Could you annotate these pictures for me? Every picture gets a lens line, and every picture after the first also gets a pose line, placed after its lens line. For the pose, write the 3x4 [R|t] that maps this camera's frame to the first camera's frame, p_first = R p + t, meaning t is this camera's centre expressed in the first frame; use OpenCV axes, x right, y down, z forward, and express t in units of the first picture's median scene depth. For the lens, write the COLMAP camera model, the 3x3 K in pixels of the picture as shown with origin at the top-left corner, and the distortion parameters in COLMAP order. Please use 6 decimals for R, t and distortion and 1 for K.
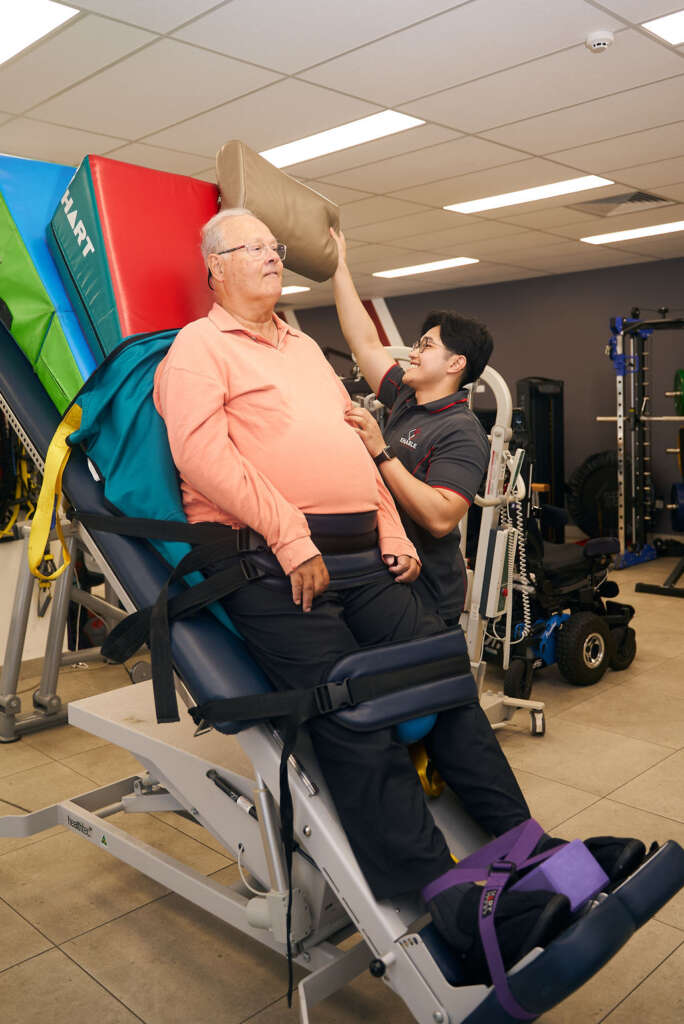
lens RADIAL K [[902.2, 0, 349.7], [0, 902.2, 443.1], [0, 0, 1]] dist [0.014123, -0.035205]
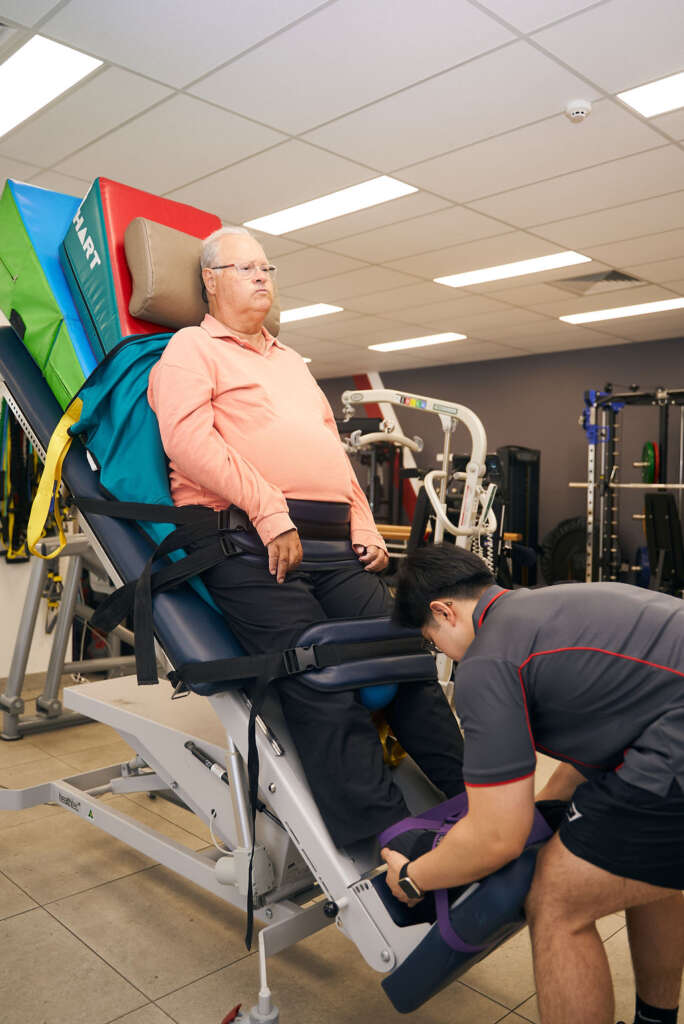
lens RADIAL K [[828.5, 0, 337.9], [0, 828.5, 512.3], [0, 0, 1]] dist [-0.000847, -0.002564]
pose [[0.999303, 0.036007, -0.009861, 0.020603], [-0.036088, 0.999315, -0.008162, 0.075130], [0.009561, 0.008512, 0.999918, 0.007632]]
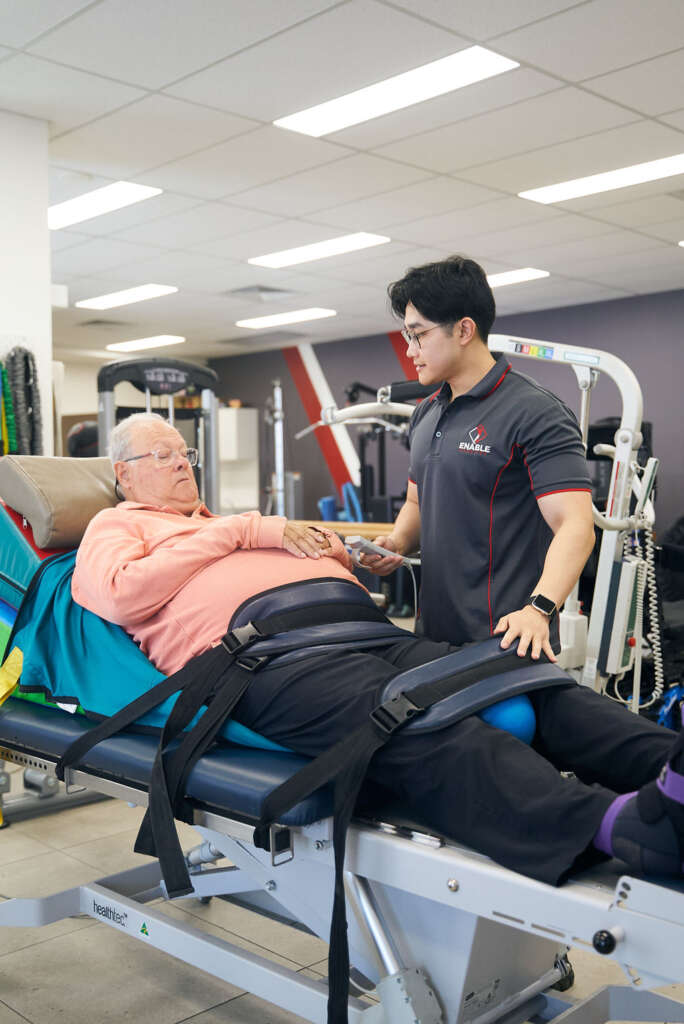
lens RADIAL K [[1090.0, 0, 342.8], [0, 1090.0, 511.5], [0, 0, 1]] dist [0.007558, 0.000000]
pose [[0.999866, 0.009218, -0.013521, -0.092575], [-0.009430, 0.999833, -0.015678, 0.095922], [0.013375, 0.015803, 0.999786, 0.065682]]
